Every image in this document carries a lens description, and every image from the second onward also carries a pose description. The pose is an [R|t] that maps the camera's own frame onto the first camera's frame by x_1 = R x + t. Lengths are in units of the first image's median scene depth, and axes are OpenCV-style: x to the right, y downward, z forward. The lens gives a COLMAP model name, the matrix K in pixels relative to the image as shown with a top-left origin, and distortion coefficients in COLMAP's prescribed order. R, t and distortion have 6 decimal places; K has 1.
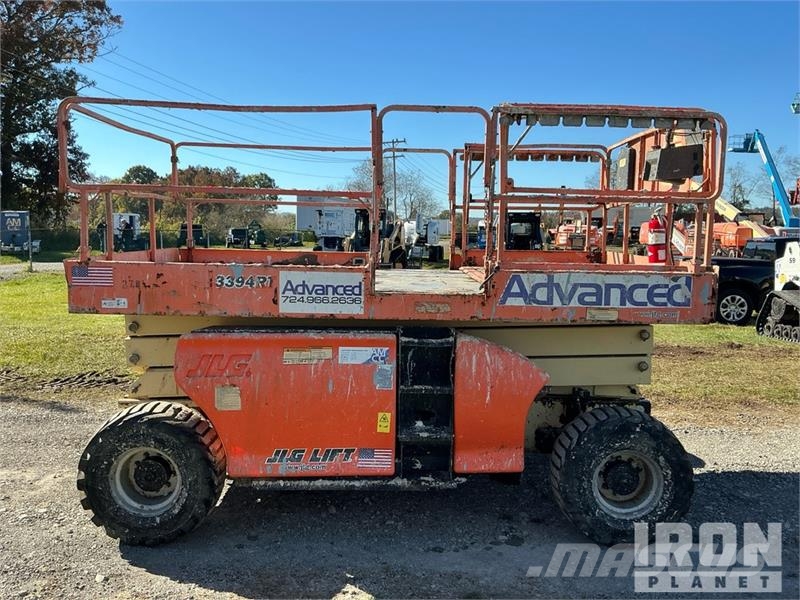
lens RADIAL K [[665.0, 0, 397.7], [0, 665.0, 295.4], [0, 0, 1]] dist [0.126908, -0.267184]
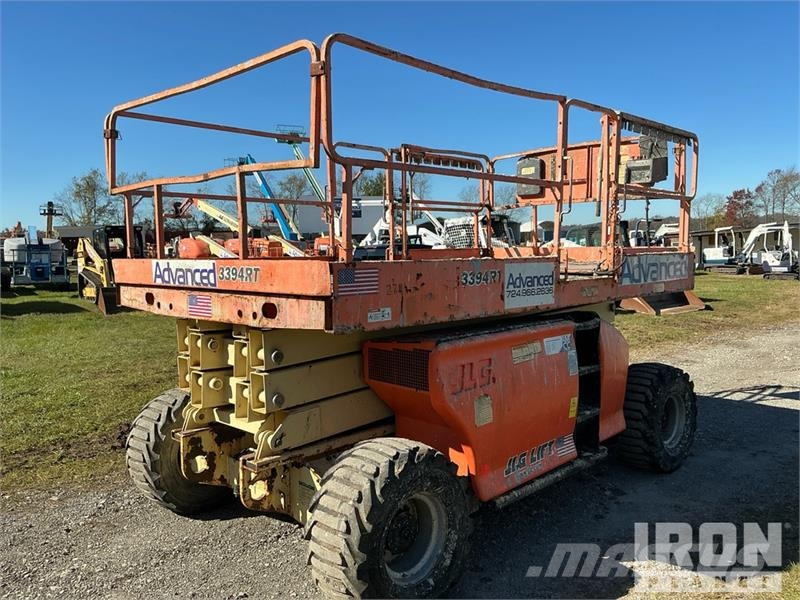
lens RADIAL K [[665.0, 0, 397.7], [0, 665.0, 295.4], [0, 0, 1]] dist [0.126908, -0.267184]
pose [[0.721845, -0.076406, 0.687824, -0.914442], [0.095639, 0.995364, 0.010199, -0.016583], [-0.685414, 0.058420, 0.725806, 0.431139]]
